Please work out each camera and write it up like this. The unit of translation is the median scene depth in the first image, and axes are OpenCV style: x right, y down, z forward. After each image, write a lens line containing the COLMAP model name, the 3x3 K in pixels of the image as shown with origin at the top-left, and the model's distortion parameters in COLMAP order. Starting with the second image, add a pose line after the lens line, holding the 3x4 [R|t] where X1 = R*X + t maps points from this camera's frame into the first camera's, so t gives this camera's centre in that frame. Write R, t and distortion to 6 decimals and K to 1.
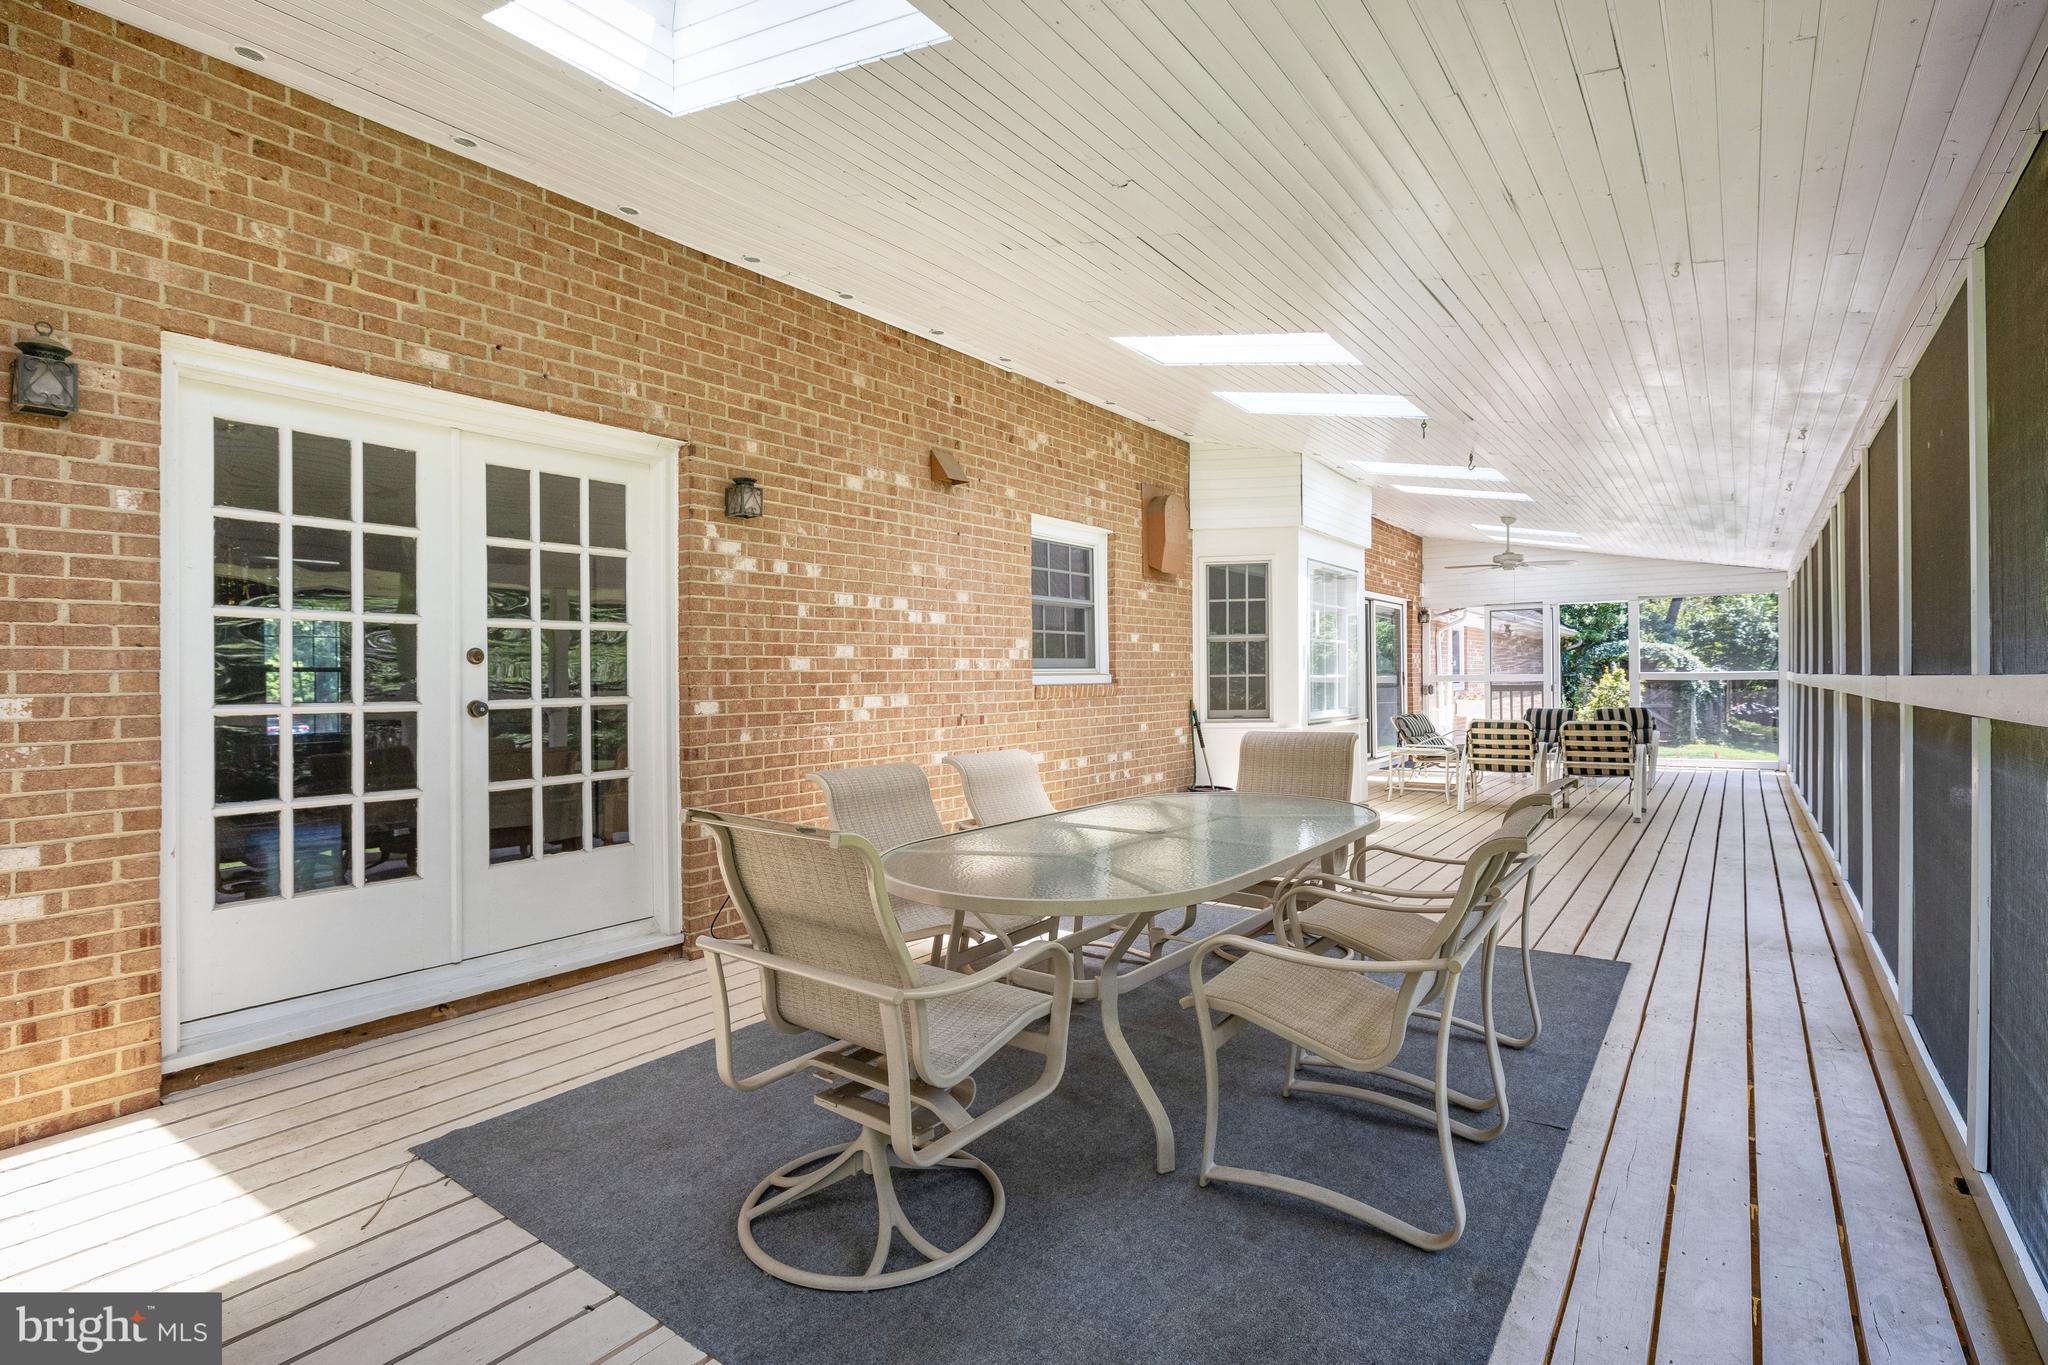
lens RADIAL K [[976.8, 0, 1024.0], [0, 976.8, 682.5], [0, 0, 1]] dist [0.000227, 0.000031]
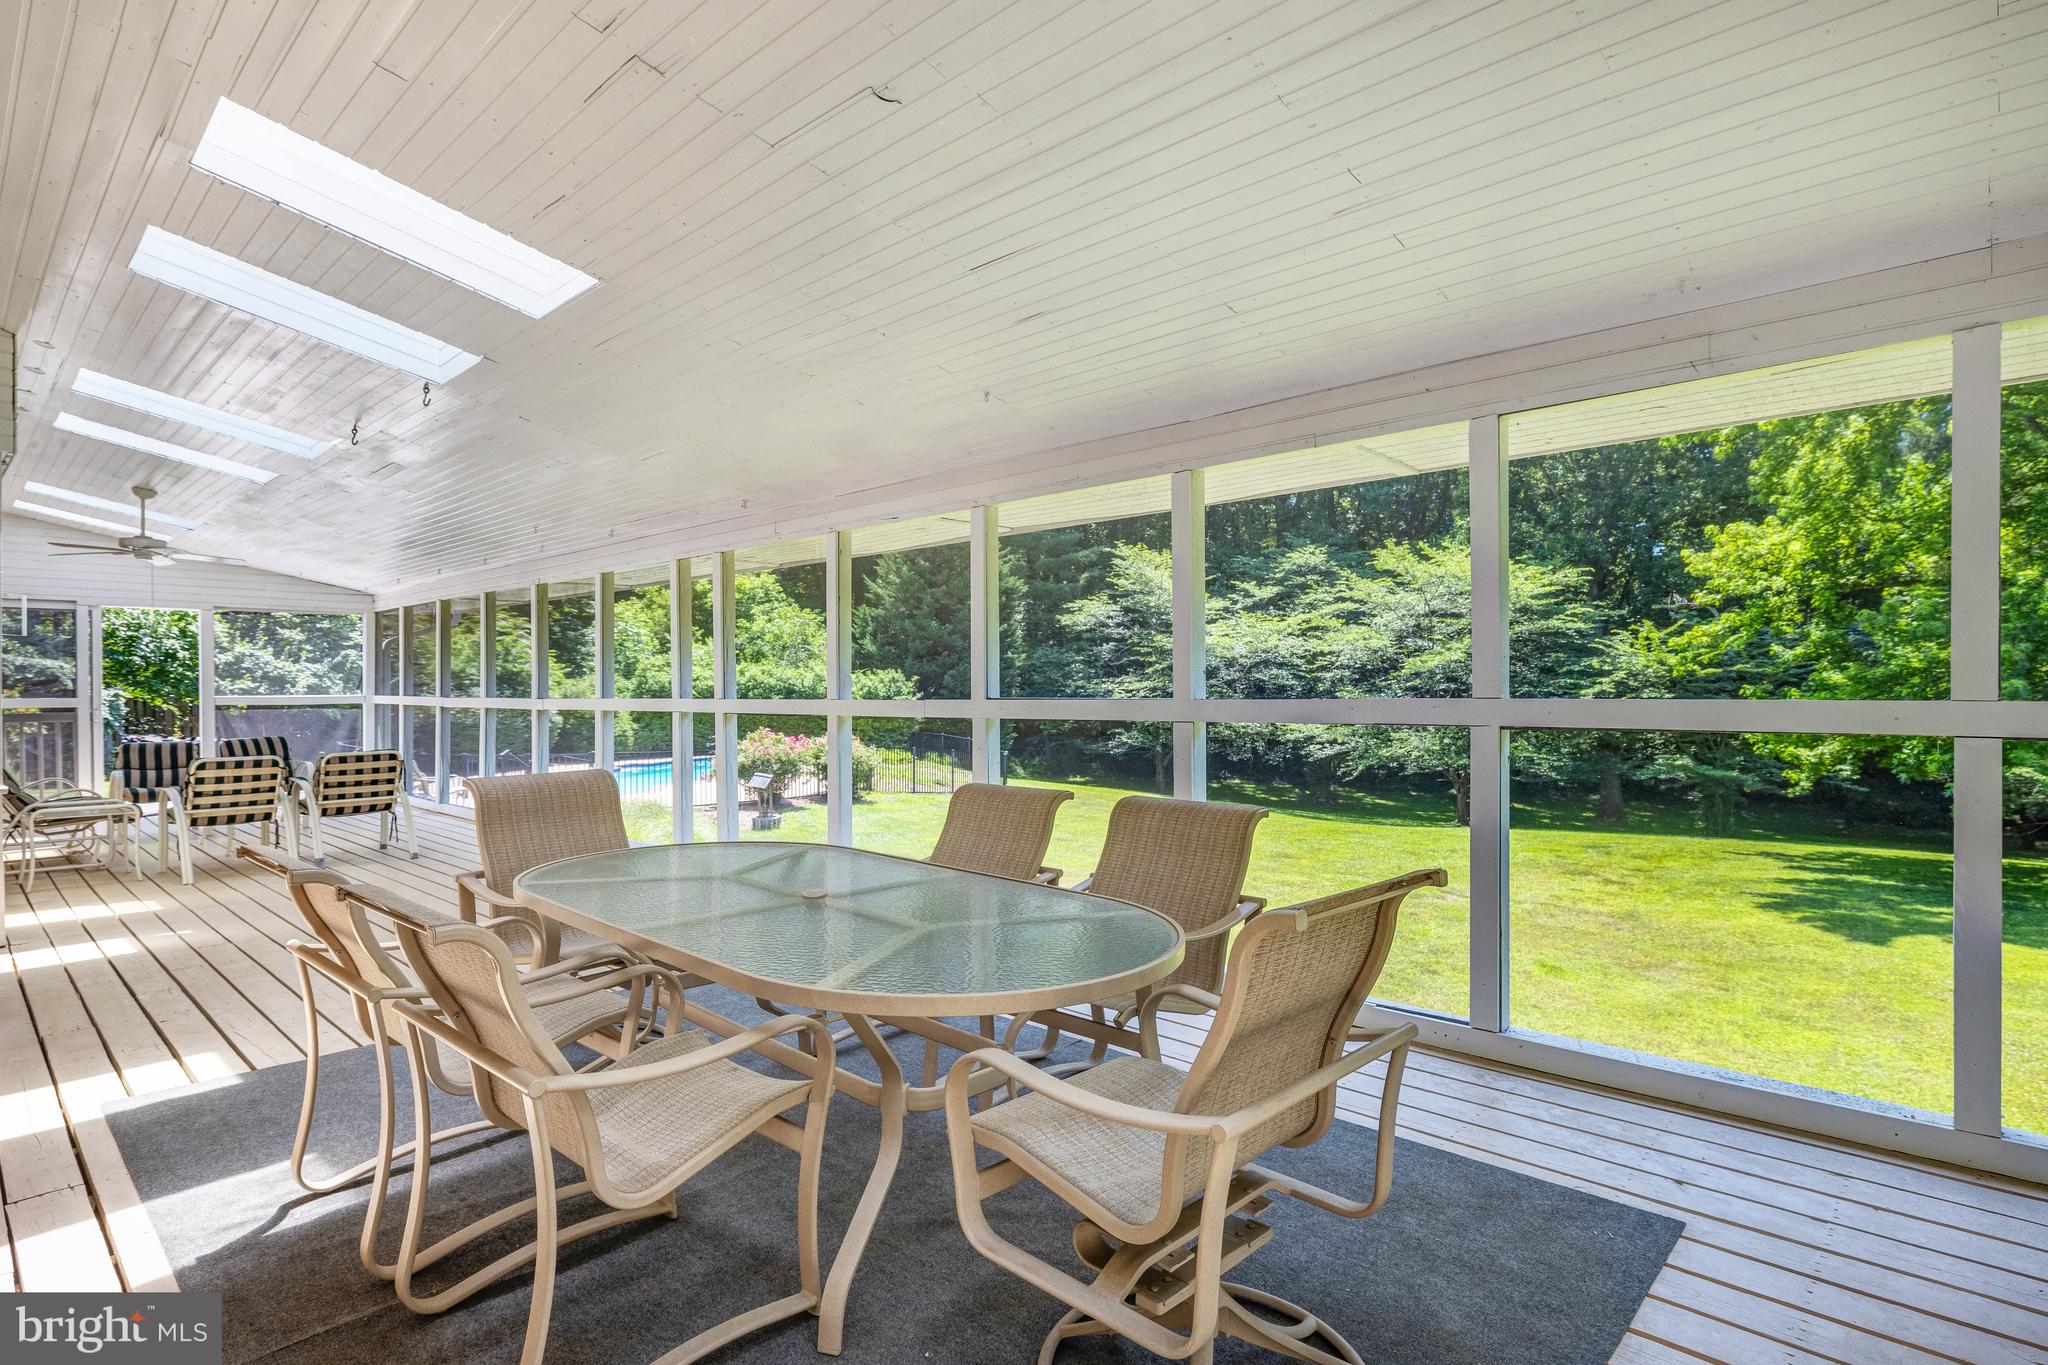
lens RADIAL K [[1106.7, 0, 1024.0], [0, 1106.7, 682.5], [0, 0, 1]] dist [0.001896, 0.000205]
pose [[0.149884, 0.011206, 0.988640, -0.286909], [0.019344, 0.999711, -0.014265, 0.003902], [-0.988514, 0.021263, 0.149624, 0.254879]]
